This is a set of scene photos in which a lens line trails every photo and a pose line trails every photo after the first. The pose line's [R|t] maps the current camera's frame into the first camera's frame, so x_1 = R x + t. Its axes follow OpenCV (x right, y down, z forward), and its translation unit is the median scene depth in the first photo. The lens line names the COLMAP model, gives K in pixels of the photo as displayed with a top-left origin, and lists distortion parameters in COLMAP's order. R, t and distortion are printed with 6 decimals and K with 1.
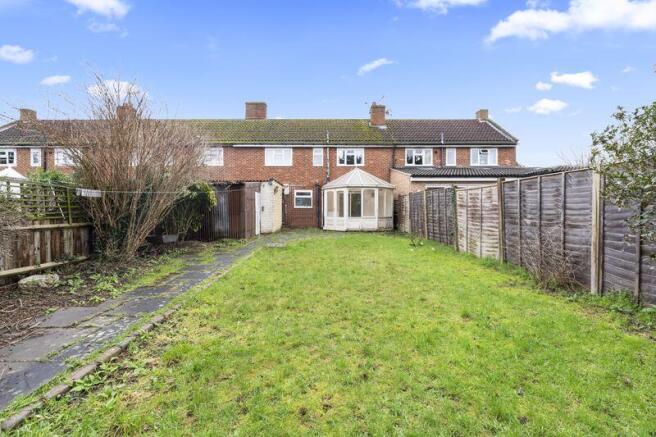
lens RADIAL K [[273.2, 0, 326.5], [0, 273.2, 214.9], [0, 0, 1]] dist [-0.002482, -0.000400]
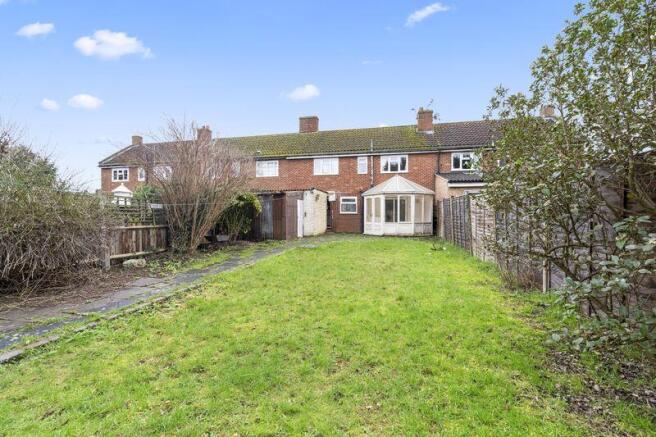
lens RADIAL K [[273.2, 0, 326.5], [0, 273.2, 214.9], [0, 0, 1]] dist [-0.002482, -0.000400]
pose [[0.974411, 0.001104, -0.224769, 0.098925], [-0.005370, 0.999817, -0.018370, -0.000175], [0.224707, 0.019107, 0.974239, -0.072543]]
